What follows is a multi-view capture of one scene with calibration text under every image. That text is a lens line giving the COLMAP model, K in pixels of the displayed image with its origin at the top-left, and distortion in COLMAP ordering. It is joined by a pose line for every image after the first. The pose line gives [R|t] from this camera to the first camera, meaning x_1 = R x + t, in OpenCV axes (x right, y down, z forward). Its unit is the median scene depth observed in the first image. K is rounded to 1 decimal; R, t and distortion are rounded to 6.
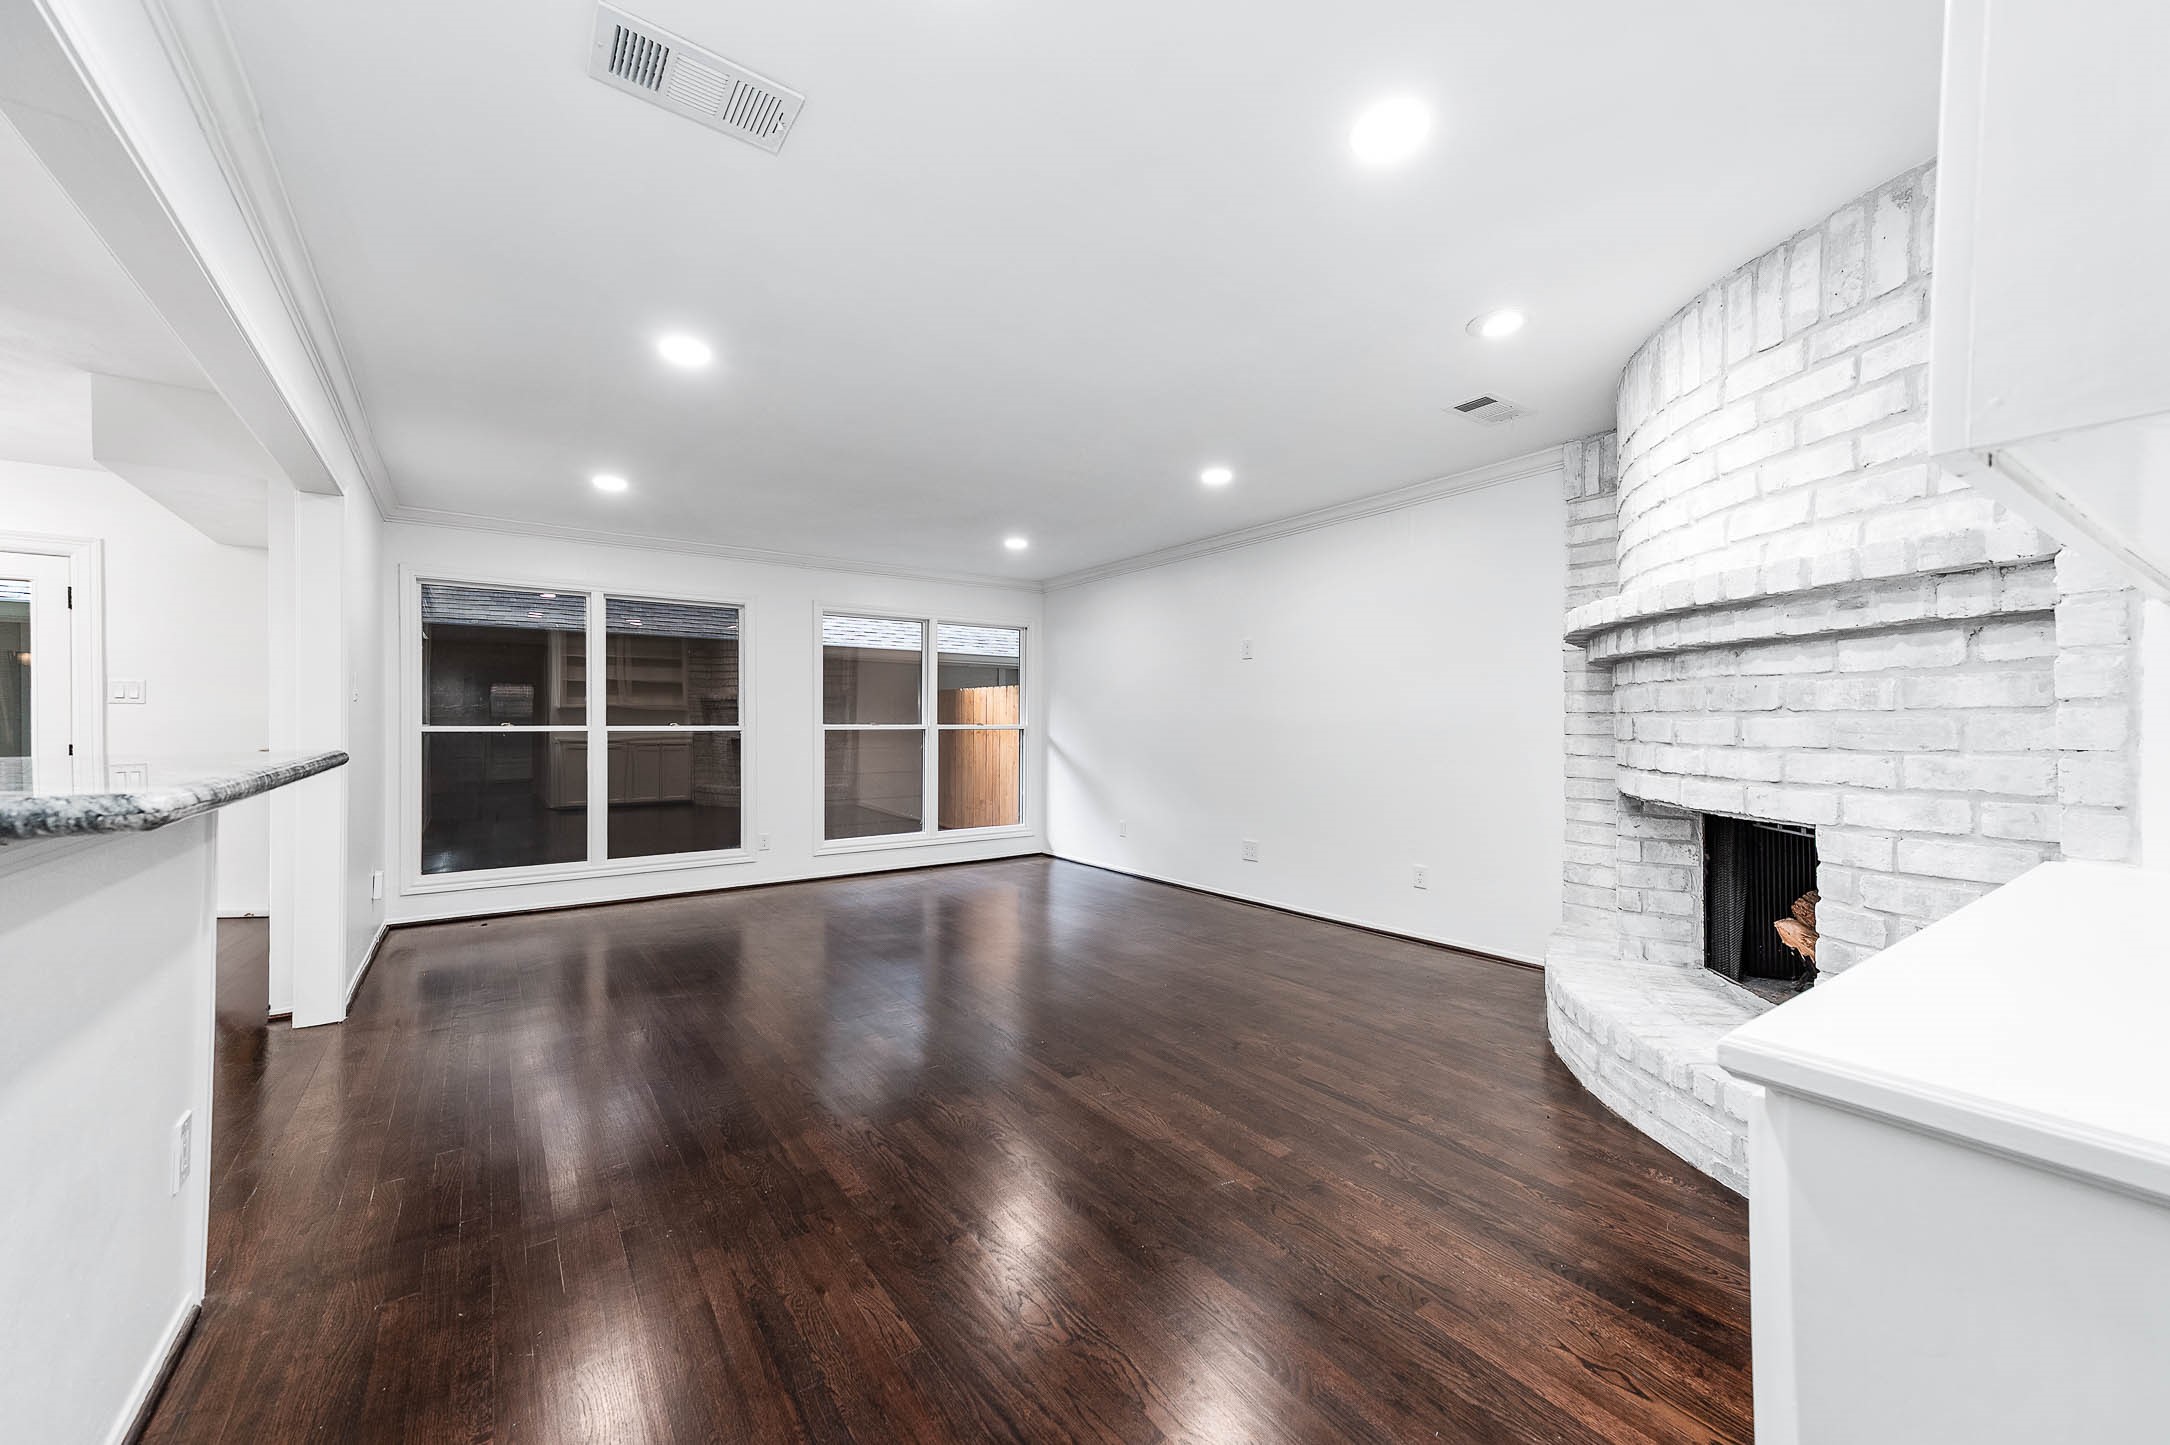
lens RADIAL K [[852.8, 0, 1087.3], [0, 852.8, 721.5], [0, 0, 1]] dist [0.020094, 0.000099]
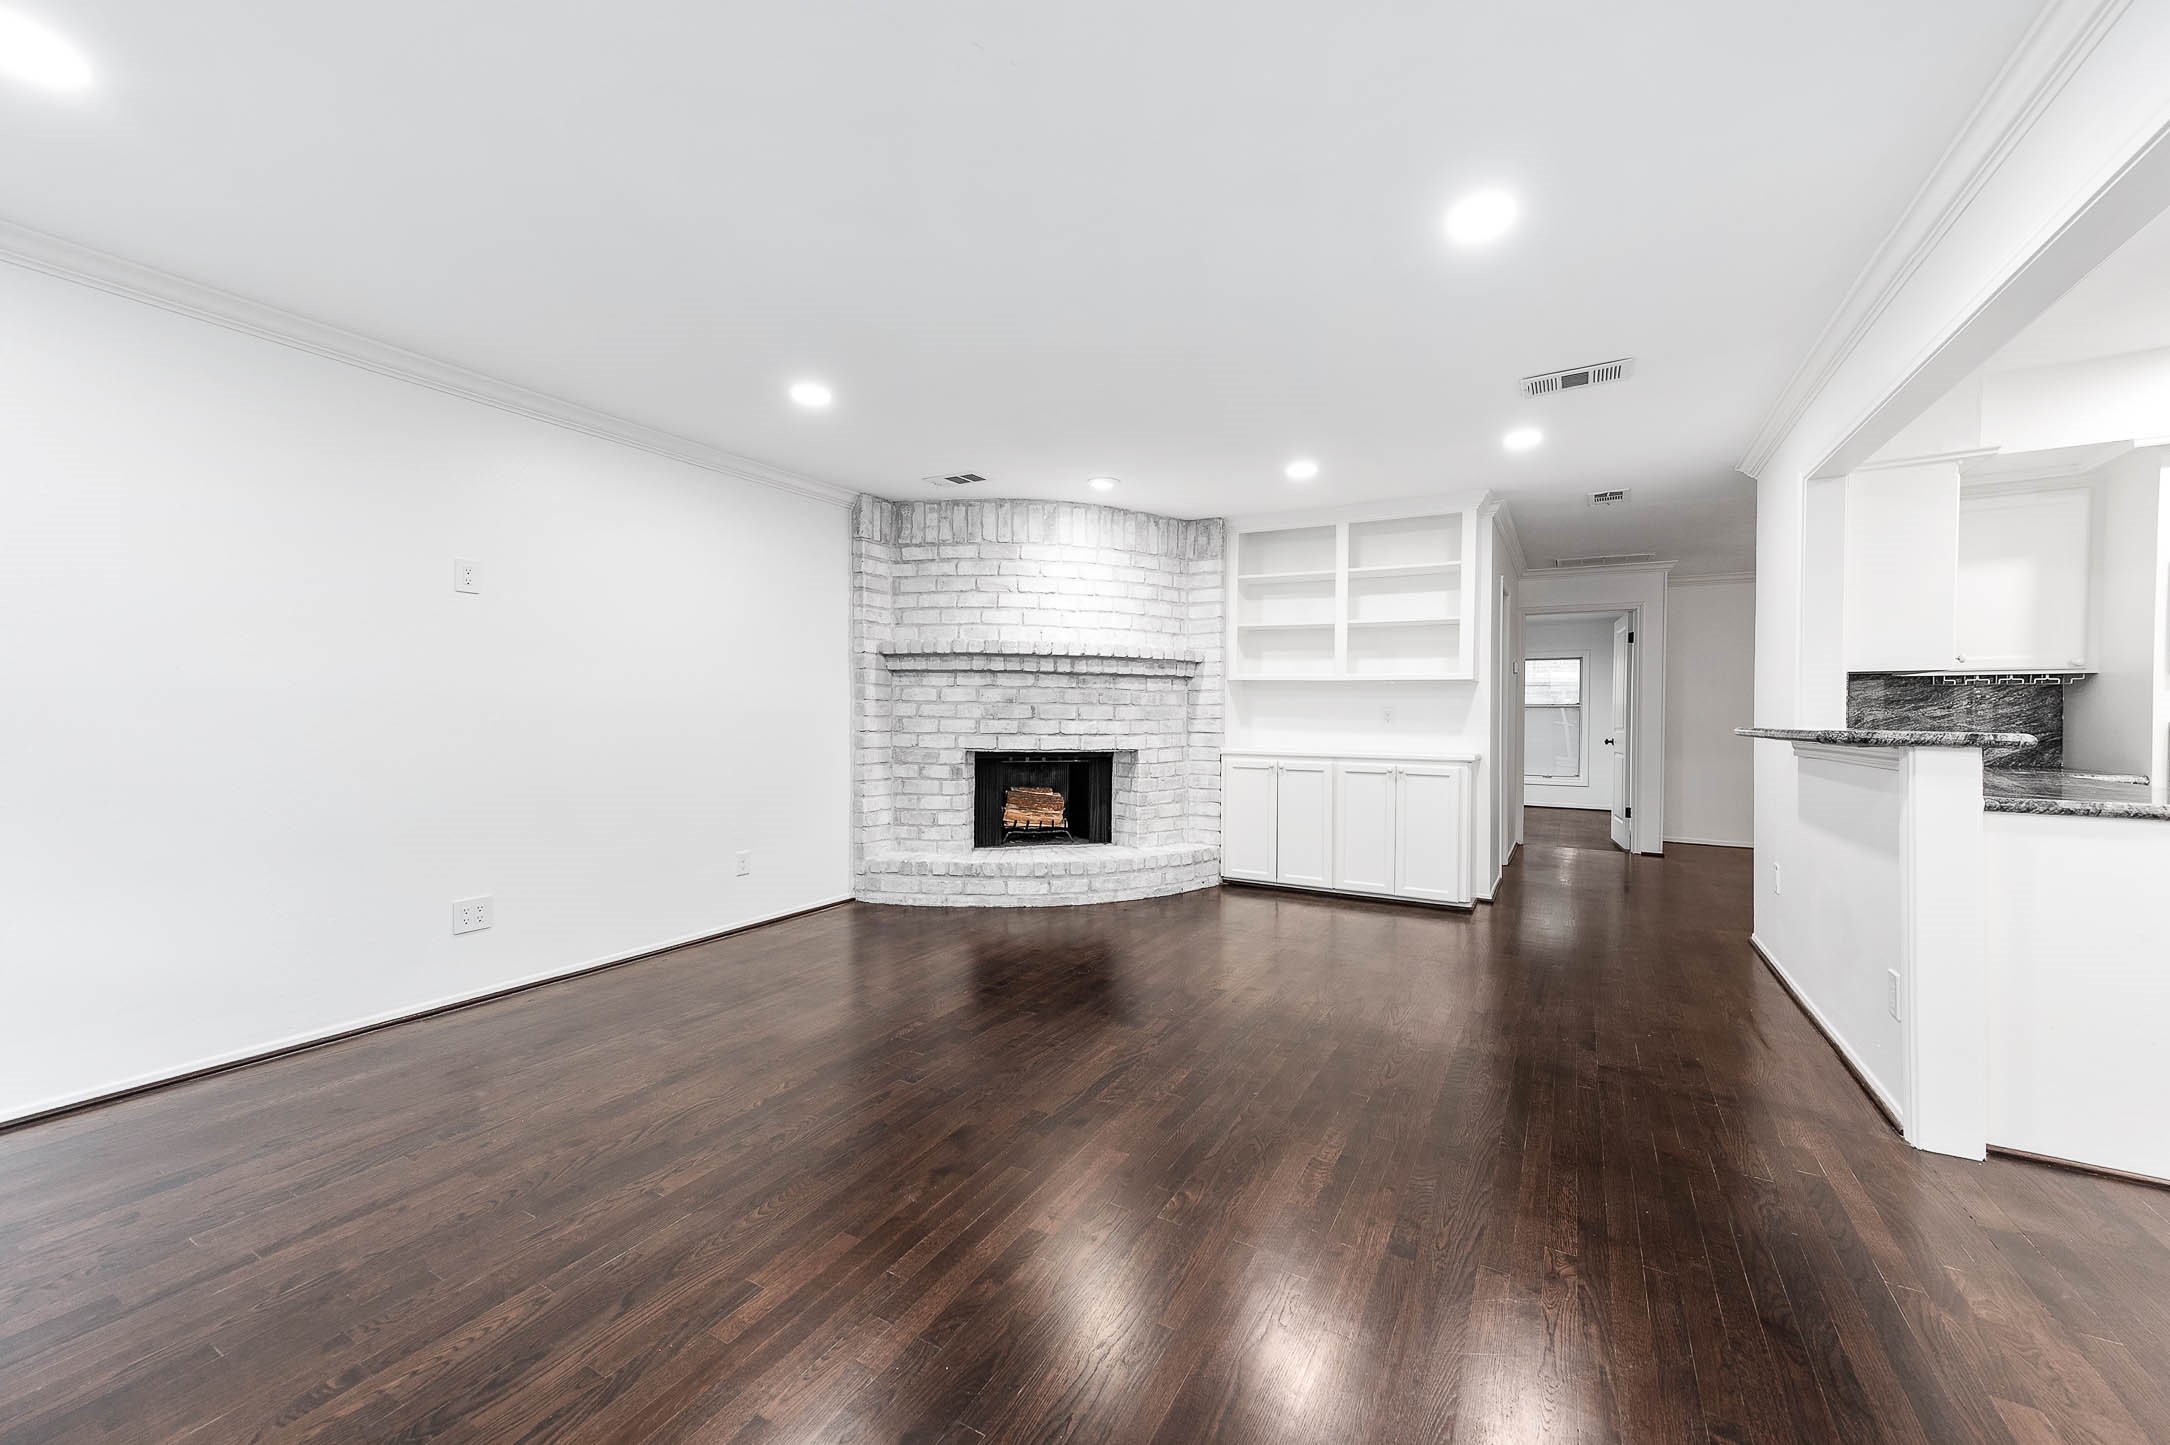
lens RADIAL K [[852.8, 0, 1085.9], [0, 852.8, 718.7], [0, 0, 1]] dist [0.020094, 0.000099]
pose [[-0.424627, -0.014295, 0.905256, -1.253694], [-0.010129, 0.999888, 0.011038, 0.002180], [-0.905312, -0.004483, -0.424724, 2.023097]]
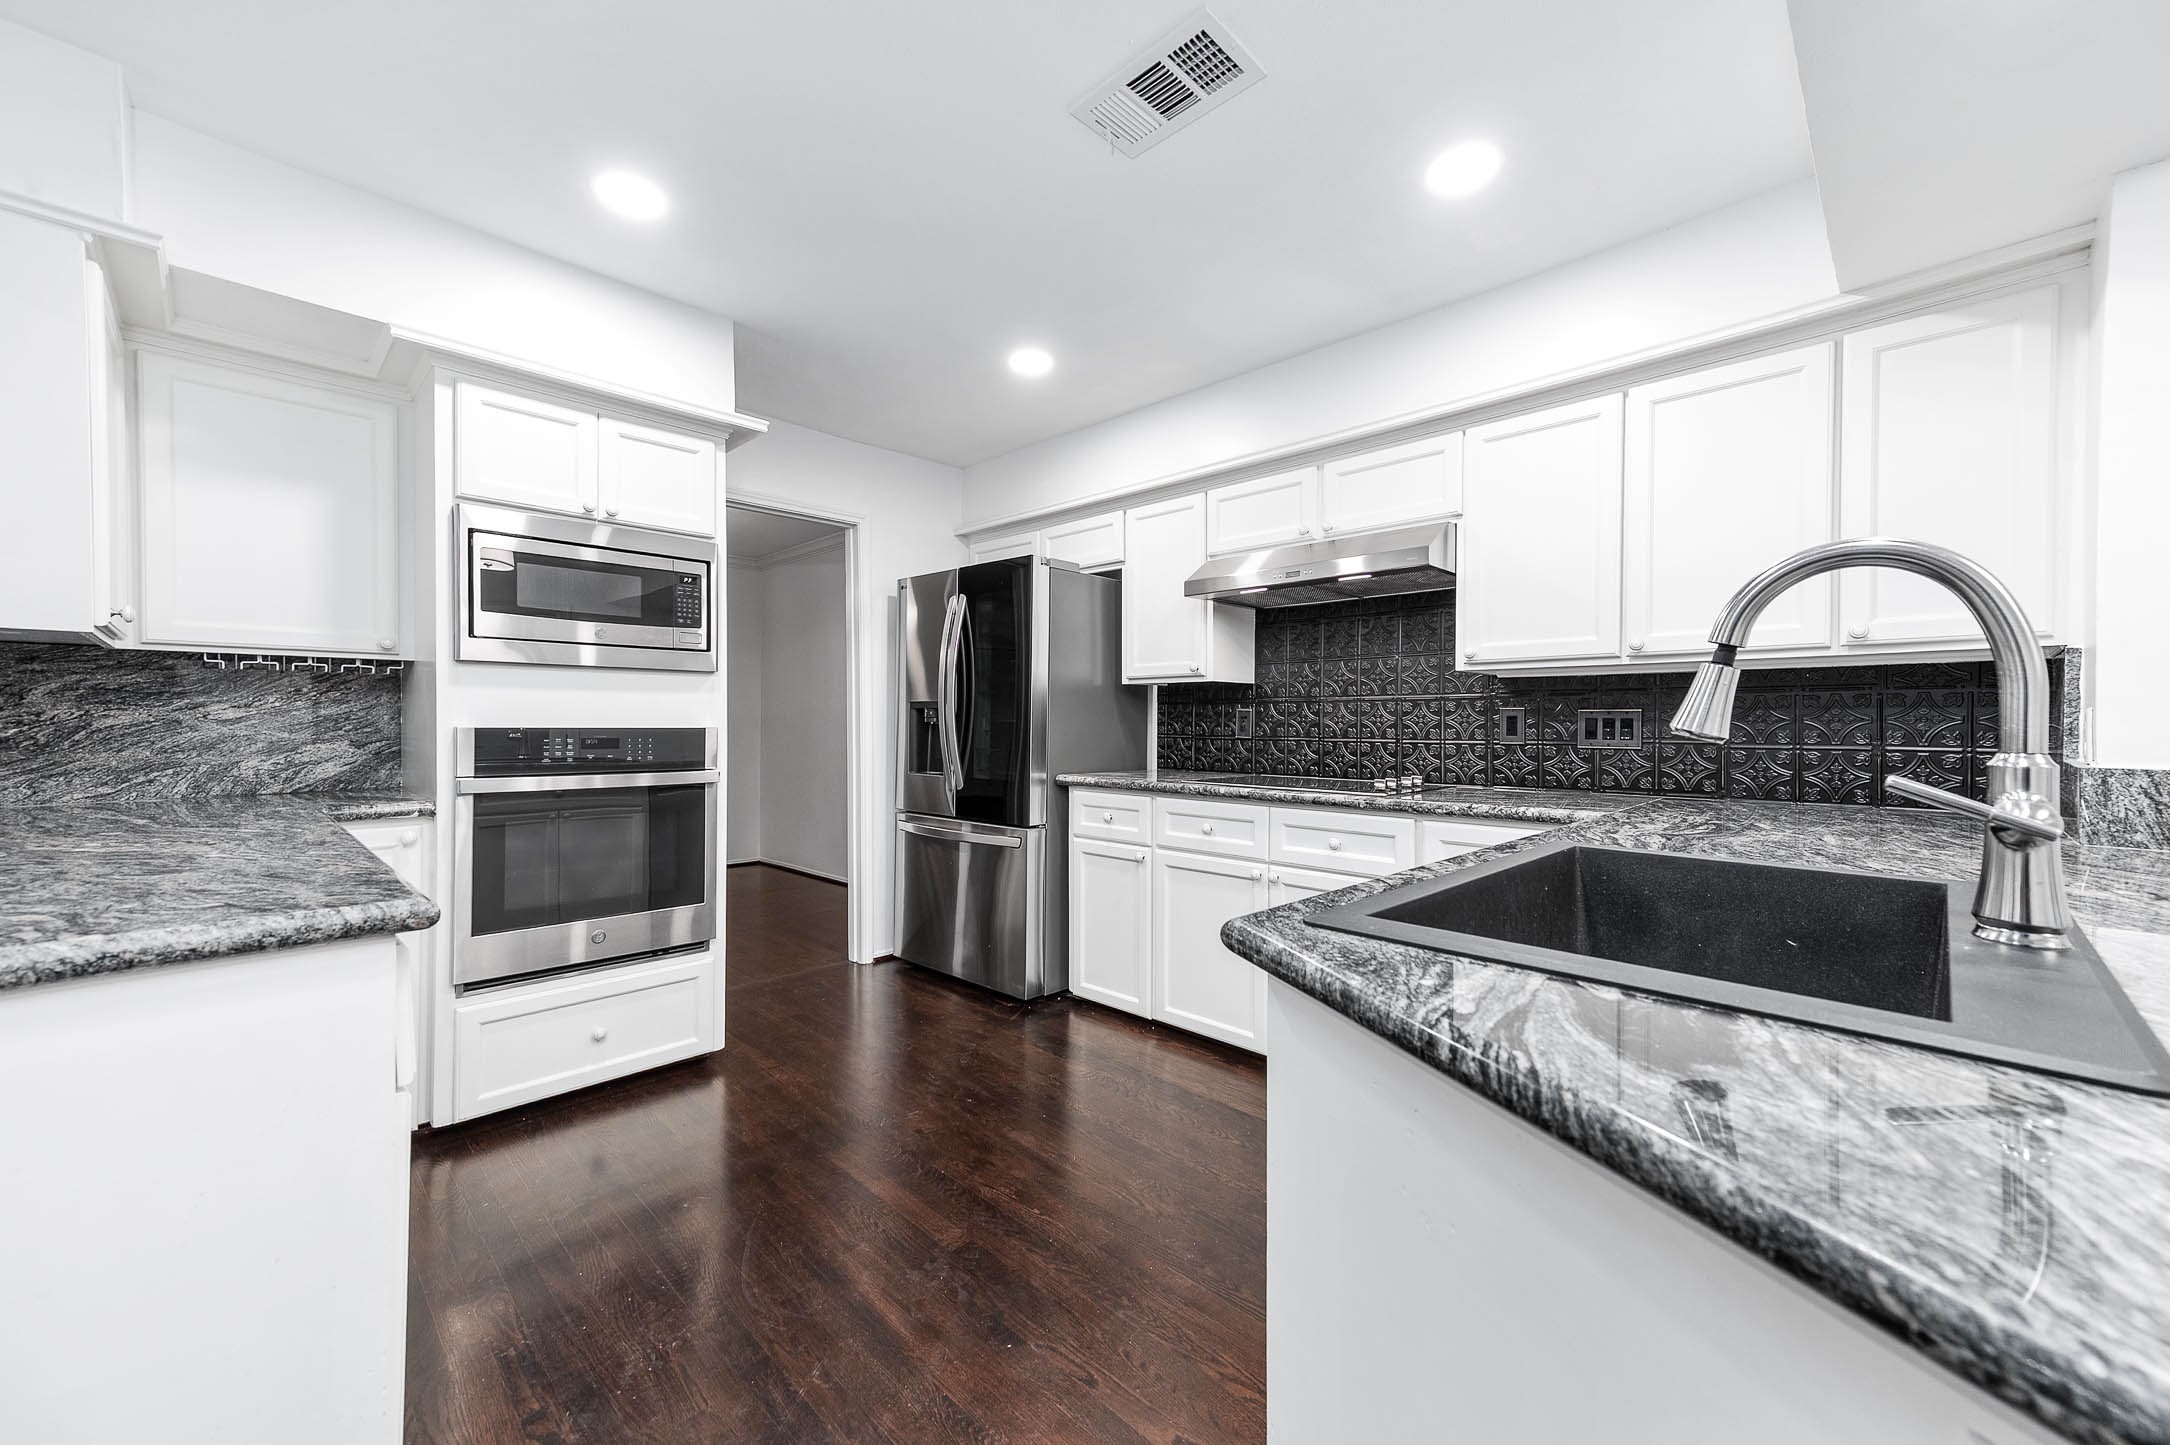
lens RADIAL K [[852.8, 0, 1075.4], [0, 852.8, 726.7], [0, 0, 1]] dist [0.020094, 0.000099]
pose [[-0.986083, -0.007300, -0.166091, -1.269709], [-0.008946, 0.999918, 0.009164, -0.010228], [0.166011, 0.010523, -0.986068, 1.054660]]
